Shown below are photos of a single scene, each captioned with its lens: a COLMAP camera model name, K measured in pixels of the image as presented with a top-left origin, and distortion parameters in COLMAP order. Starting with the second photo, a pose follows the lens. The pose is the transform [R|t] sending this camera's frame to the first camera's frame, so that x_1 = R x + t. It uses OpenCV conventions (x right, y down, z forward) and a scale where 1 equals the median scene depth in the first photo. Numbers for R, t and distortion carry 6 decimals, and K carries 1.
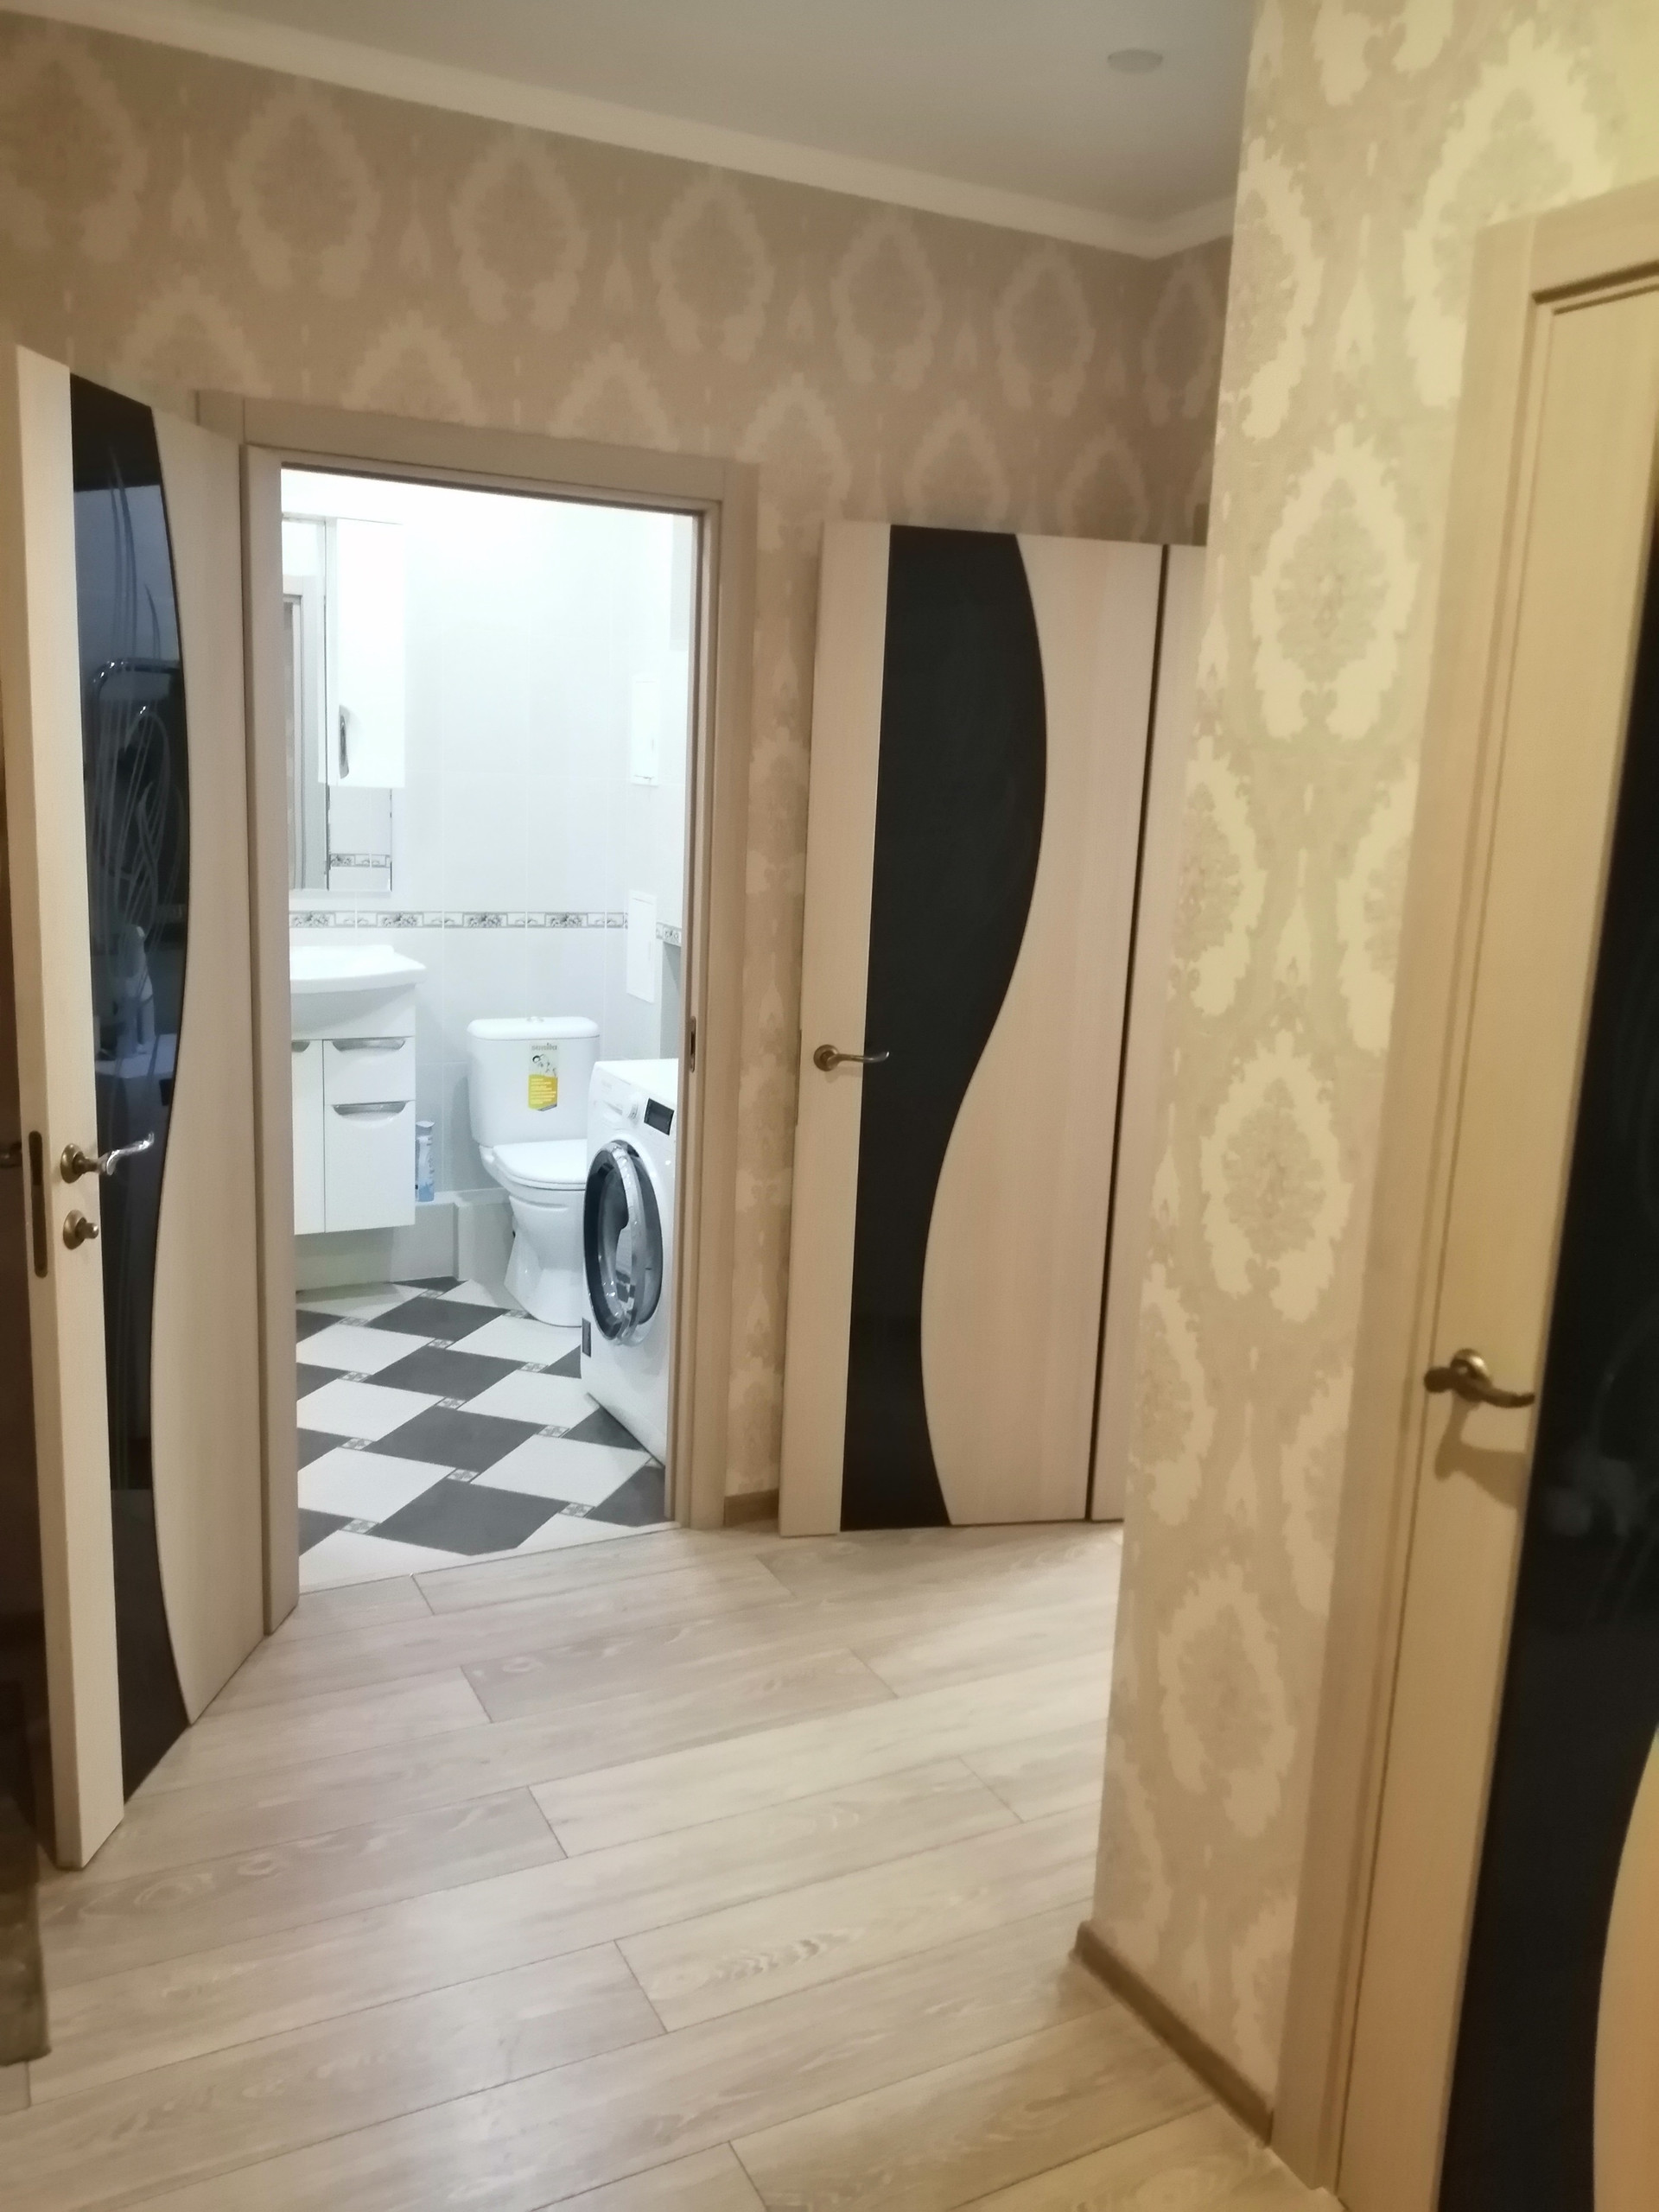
lens RADIAL K [[1749.1, 0, 830.8], [0, 1749.1, 1102.6], [0, 0, 1]] dist [0.030937, -0.047139]
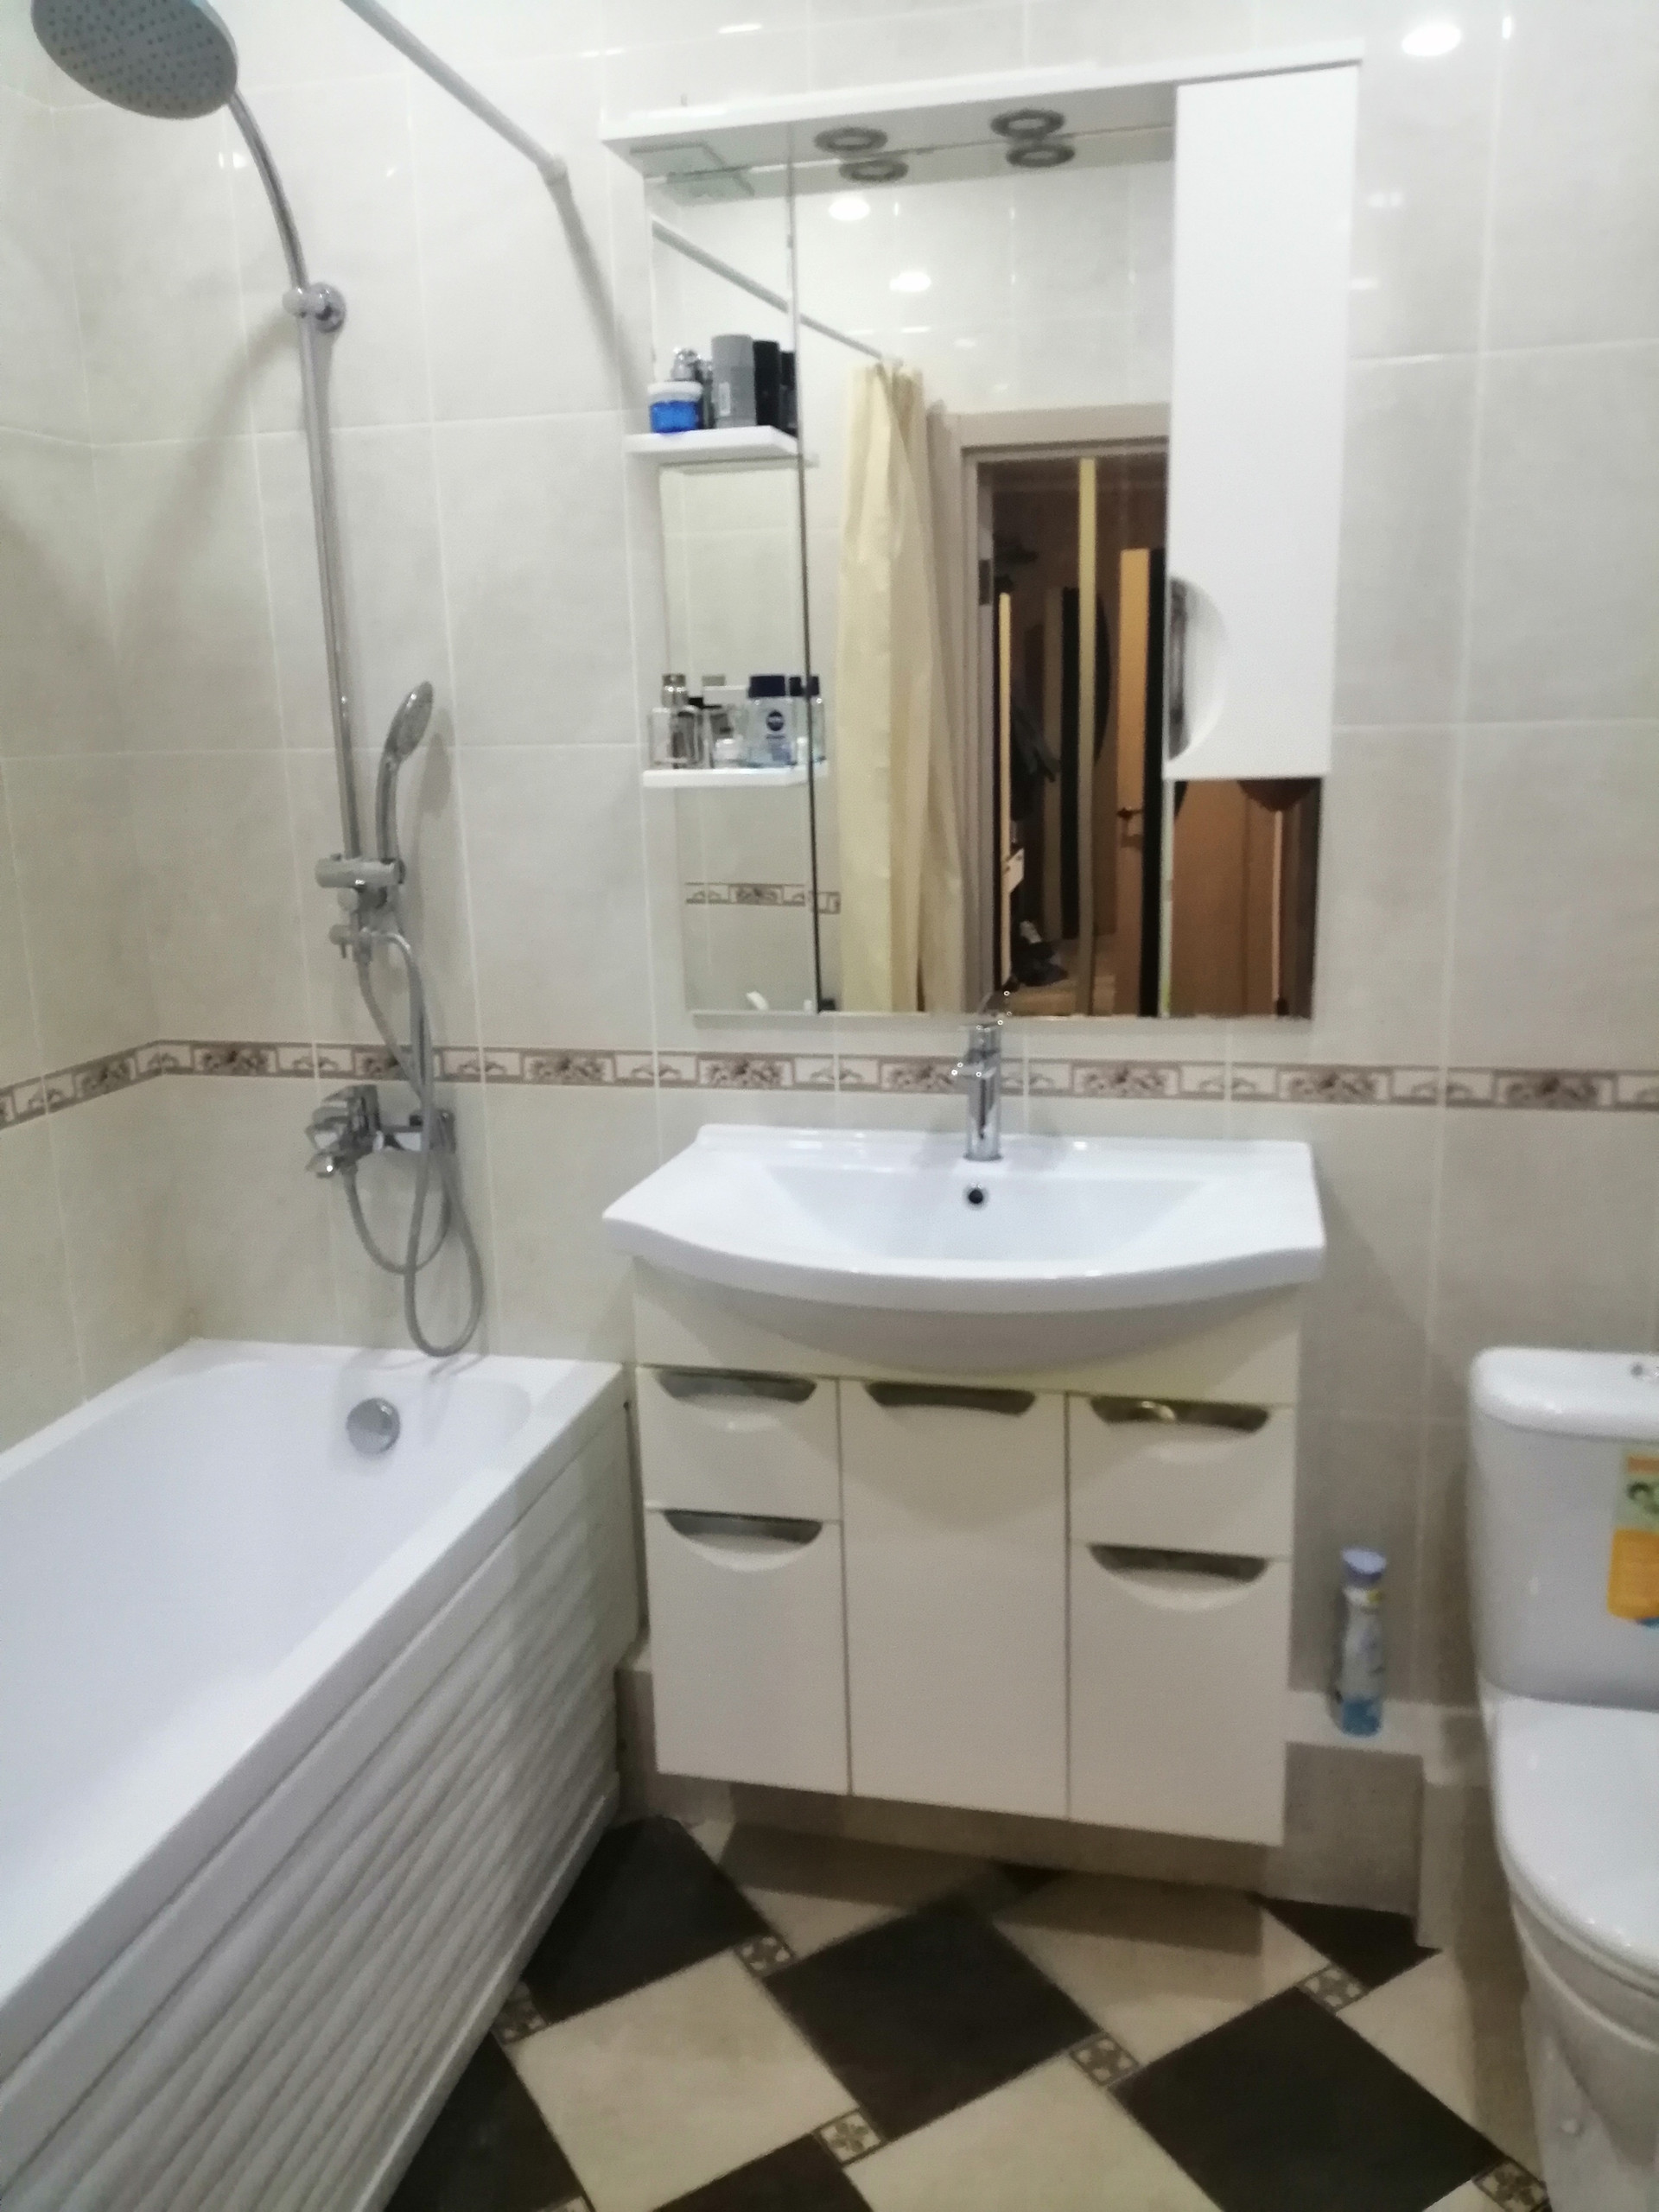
lens RADIAL K [[1749.1, 0, 838.8], [0, 1749.1, 1108.5], [0, 0, 1]] dist [0.030937, -0.047139]
pose [[0.762445, 0.075546, -0.642628, -0.065324], [-0.066457, 0.997052, 0.038364, -0.108521], [0.643631, 0.013457, 0.765217, 0.608164]]
